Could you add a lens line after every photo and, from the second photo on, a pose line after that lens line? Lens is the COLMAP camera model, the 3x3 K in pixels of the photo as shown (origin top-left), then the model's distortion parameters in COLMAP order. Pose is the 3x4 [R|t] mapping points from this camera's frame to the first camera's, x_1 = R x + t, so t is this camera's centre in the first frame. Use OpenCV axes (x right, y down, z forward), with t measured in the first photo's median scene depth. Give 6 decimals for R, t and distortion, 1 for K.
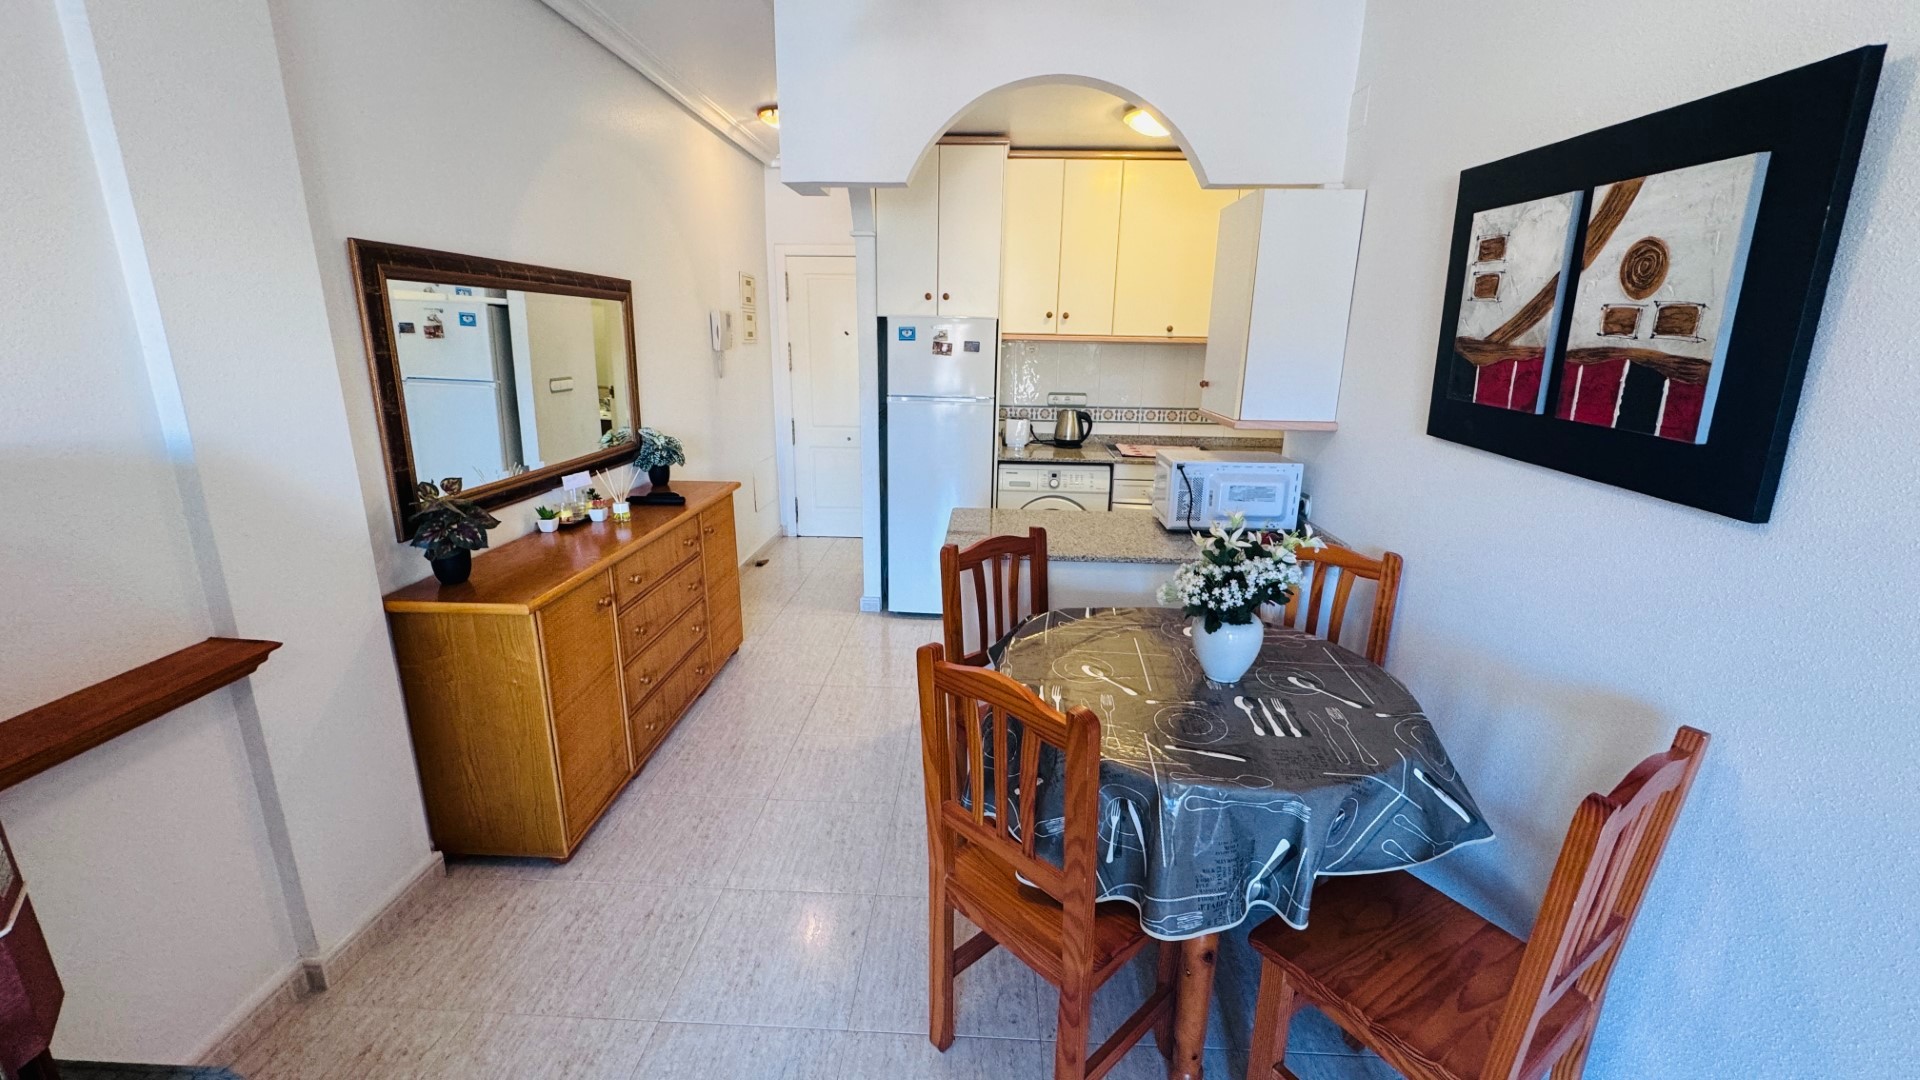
lens RADIAL K [[764.4, 0, 958.4], [0, 764.4, 538.4], [0, 0, 1]] dist [-0.001936, 0.000257]
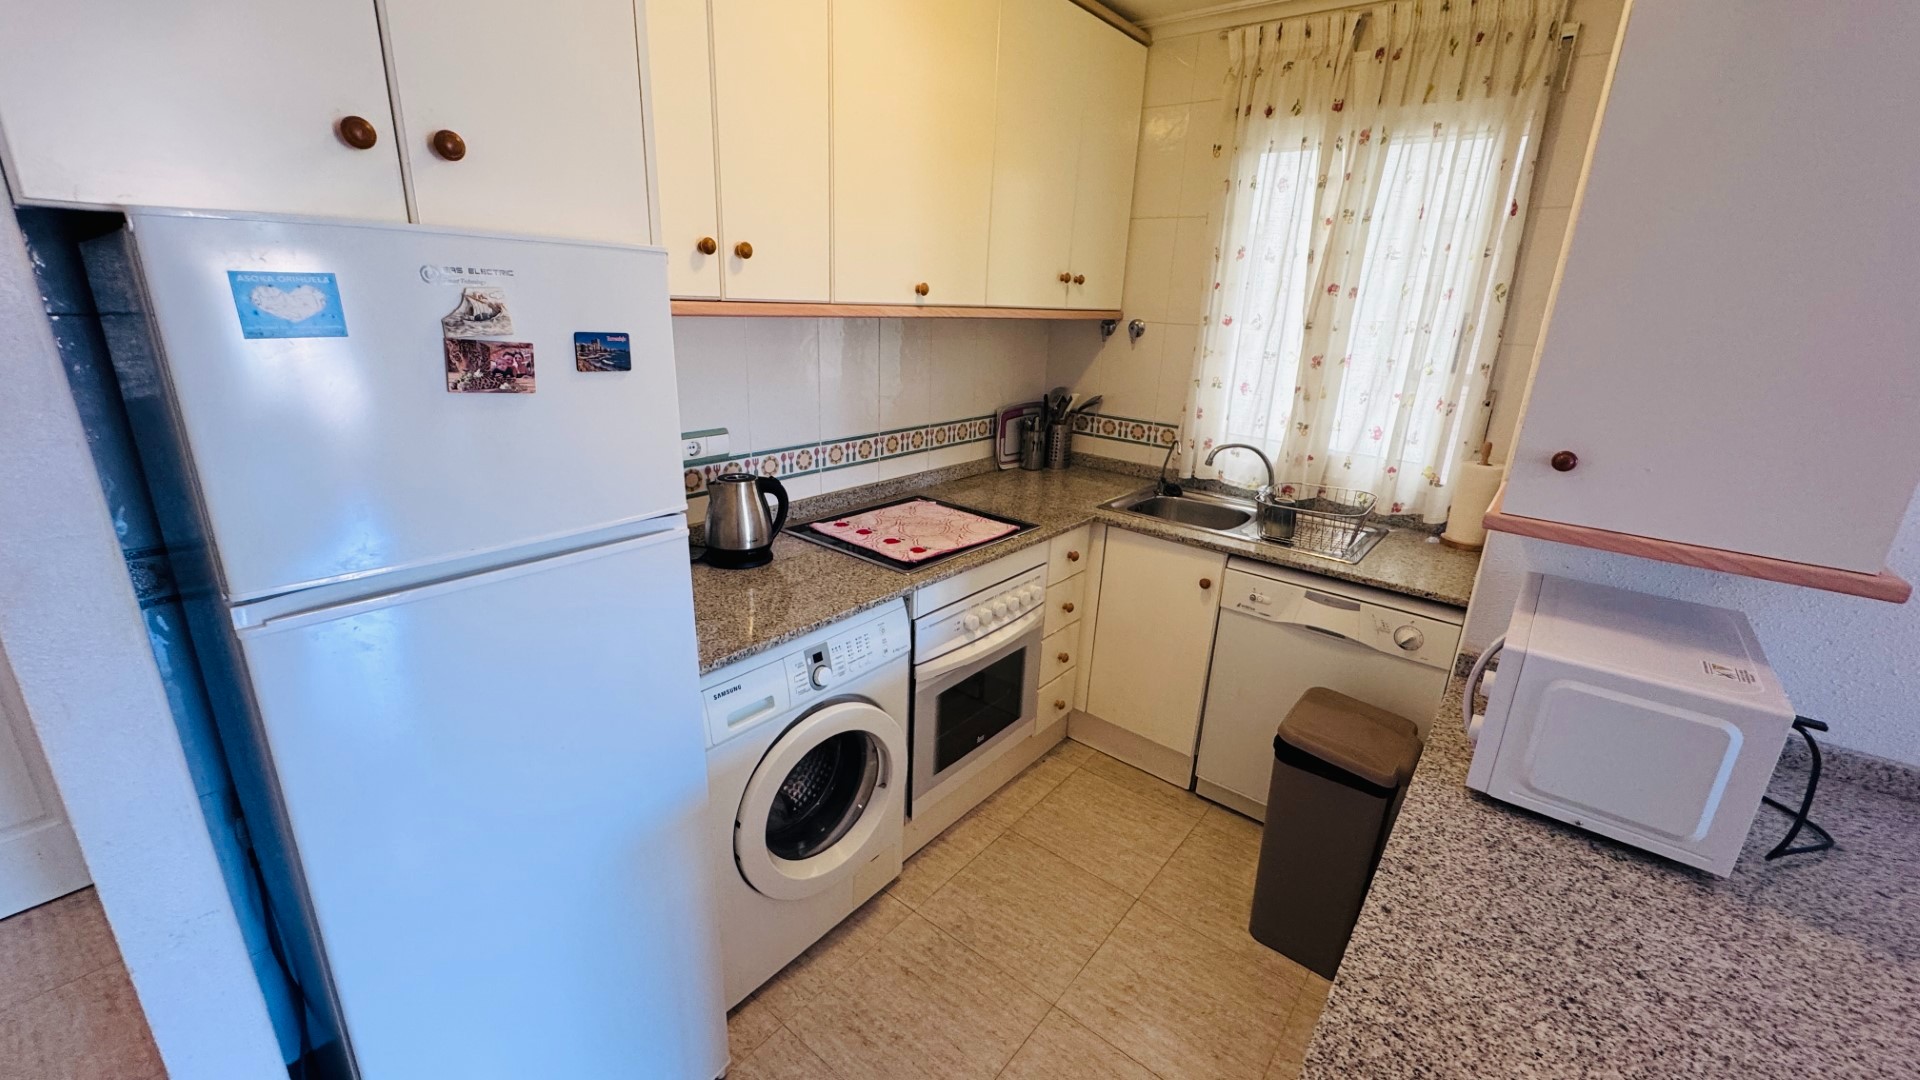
lens RADIAL K [[764.4, 0, 958.4], [0, 764.4, 538.4], [0, 0, 1]] dist [-0.001936, 0.000257]
pose [[0.588599, -0.238579, 0.772419, -0.315686], [0.178891, 0.970213, 0.163353, -0.486422], [-0.788384, 0.042029, 0.613747, 1.715702]]
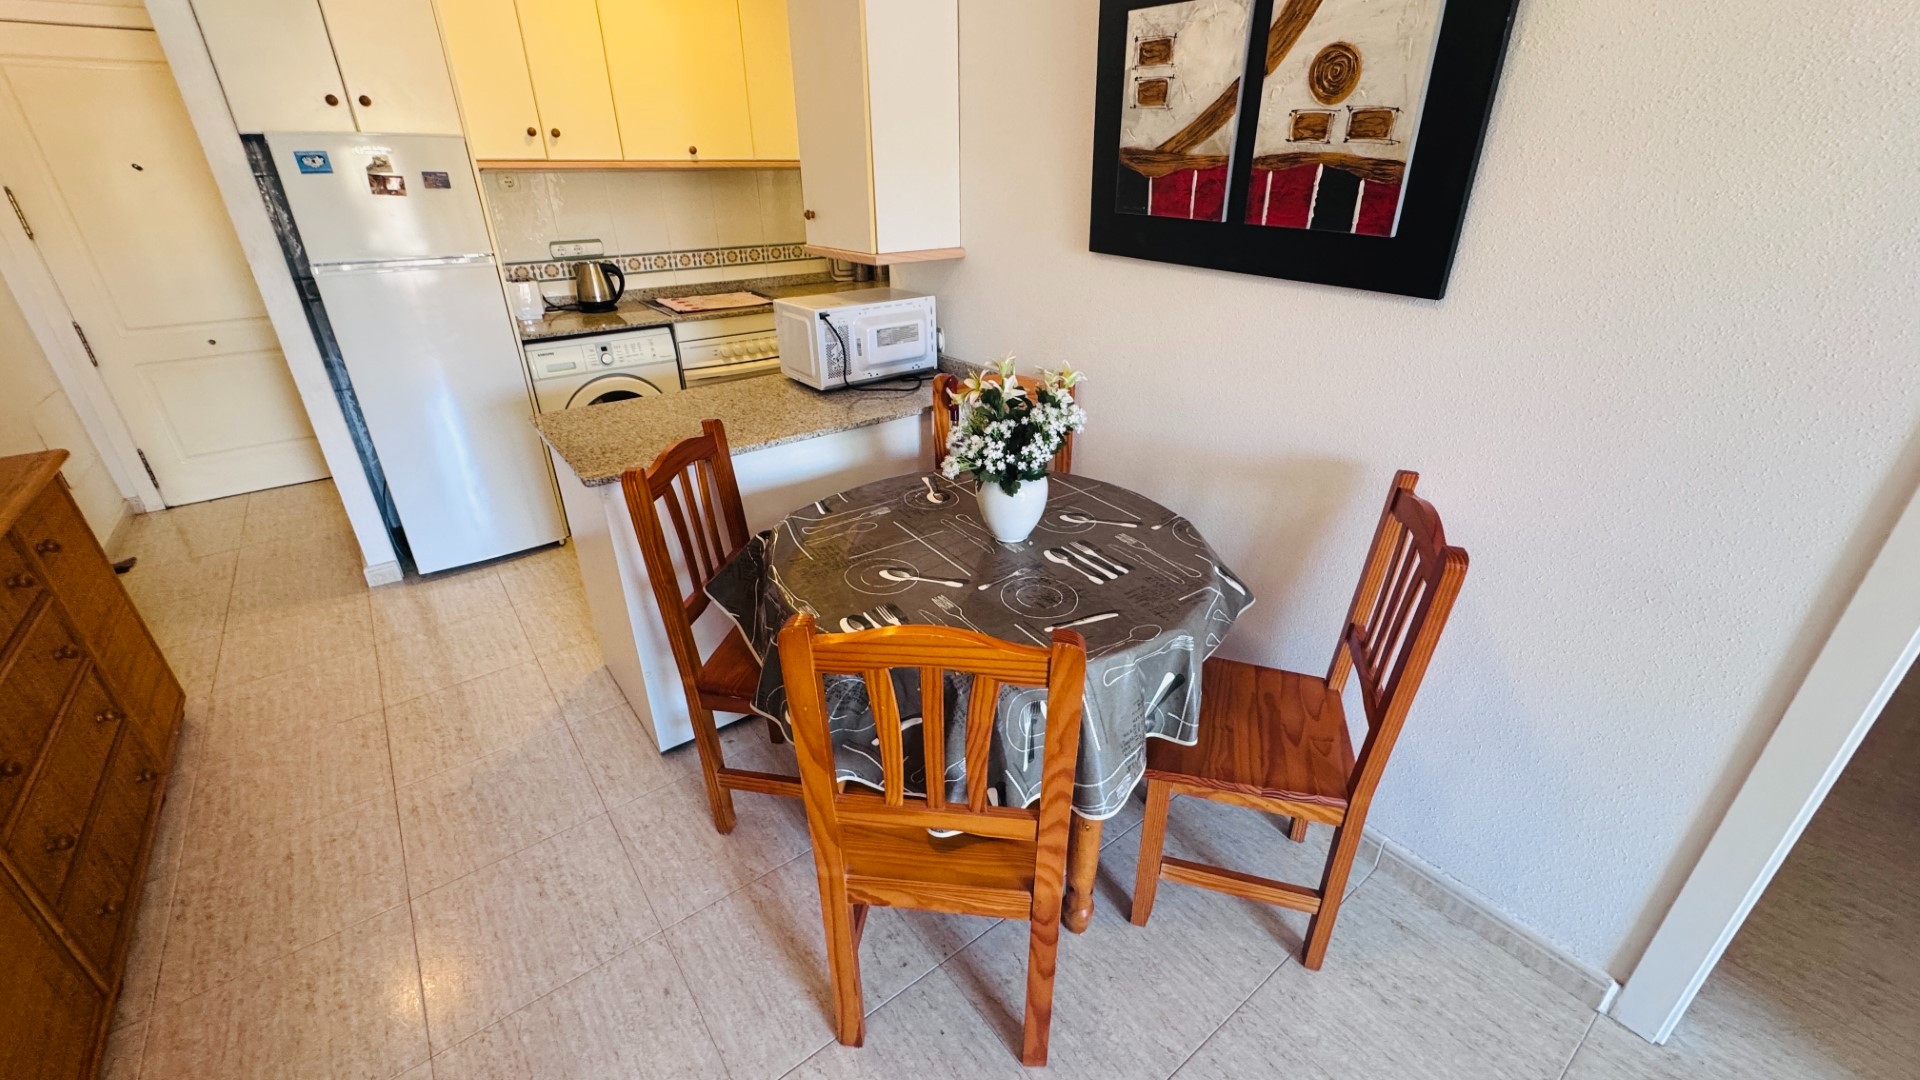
lens RADIAL K [[764.4, 0, 958.4], [0, 764.4, 538.4], [0, 0, 1]] dist [-0.001936, 0.000257]
pose [[0.766870, -0.298729, 0.568042, -0.257916], [0.182130, 0.949980, 0.253707, -0.072657], [-0.615418, -0.091103, 0.782918, 0.312216]]
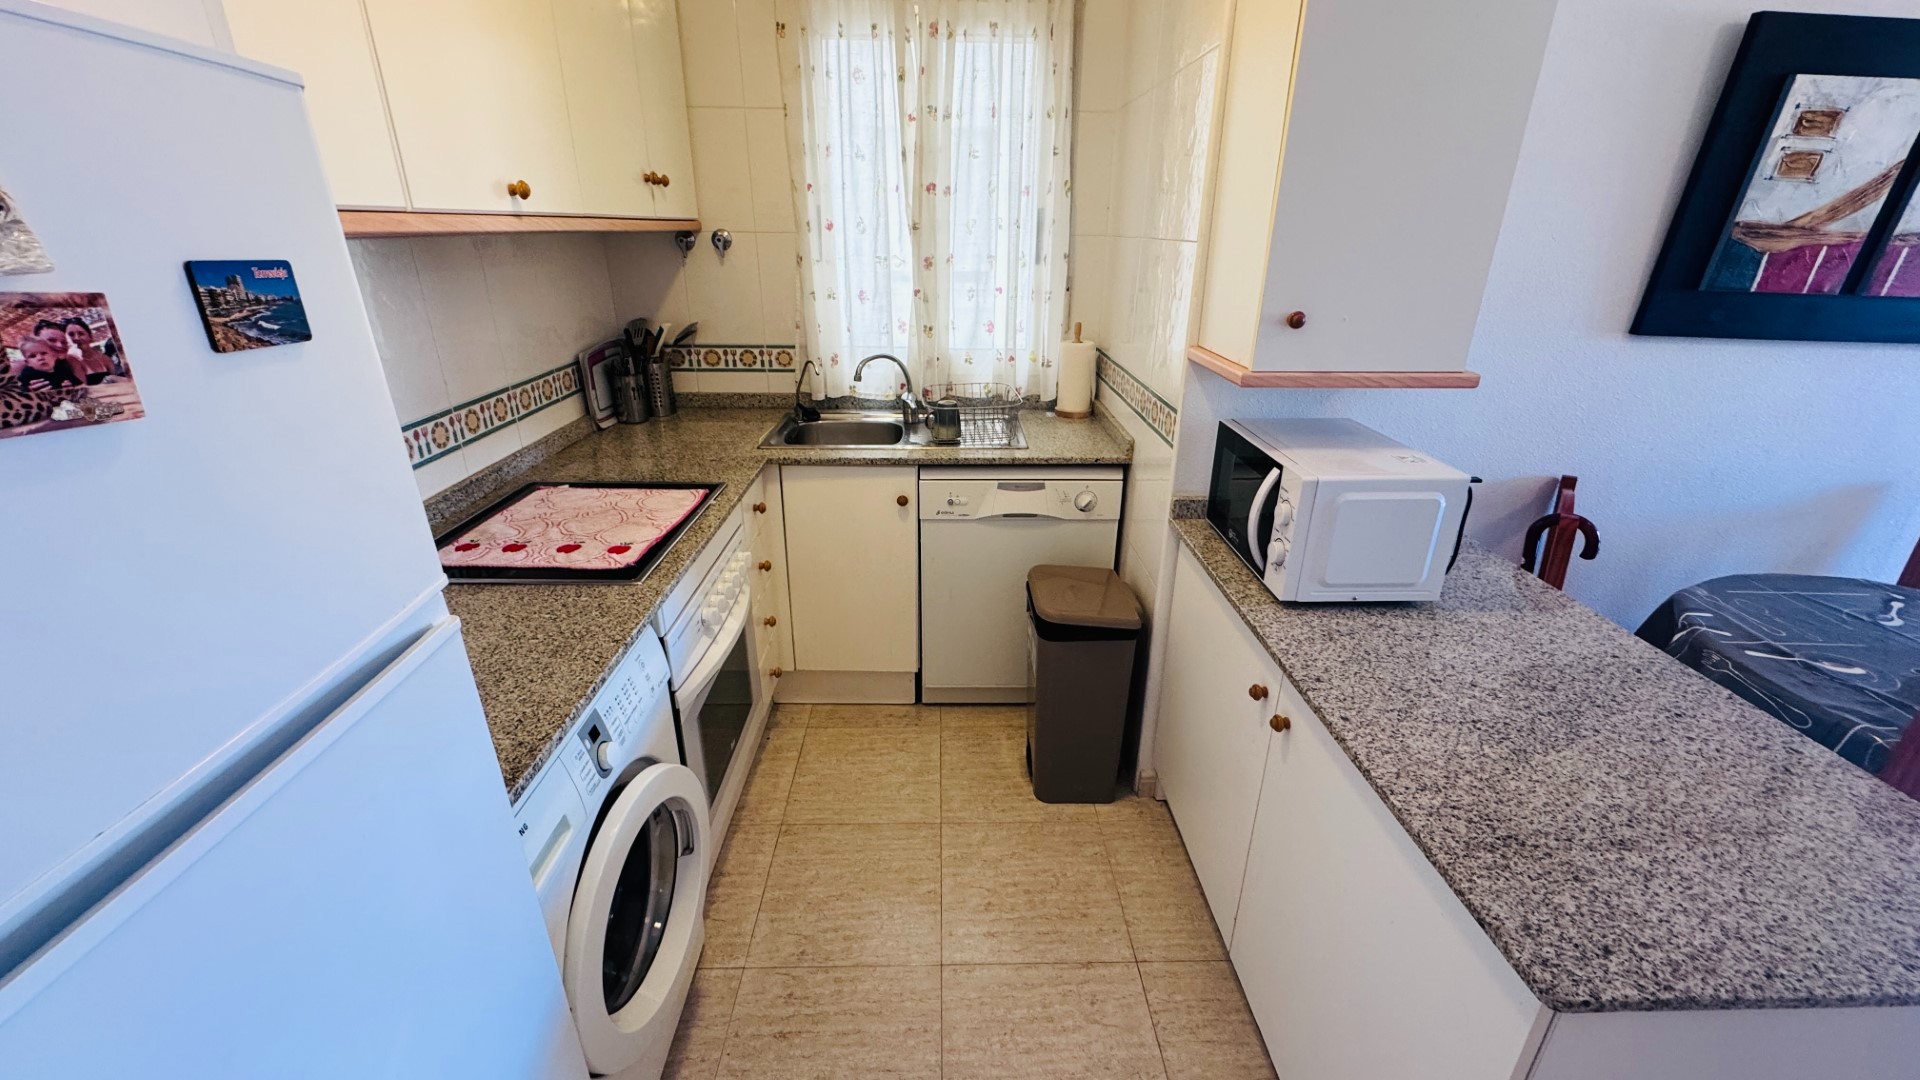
lens RADIAL K [[764.4, 0, 958.4], [0, 764.4, 538.4], [0, 0, 1]] dist [-0.001936, 0.000257]
pose [[-0.069544, -0.392796, 0.916992, -0.280642], [0.249135, 0.883252, 0.397238, -0.556361], [-0.965969, 0.256080, 0.036435, 2.089297]]
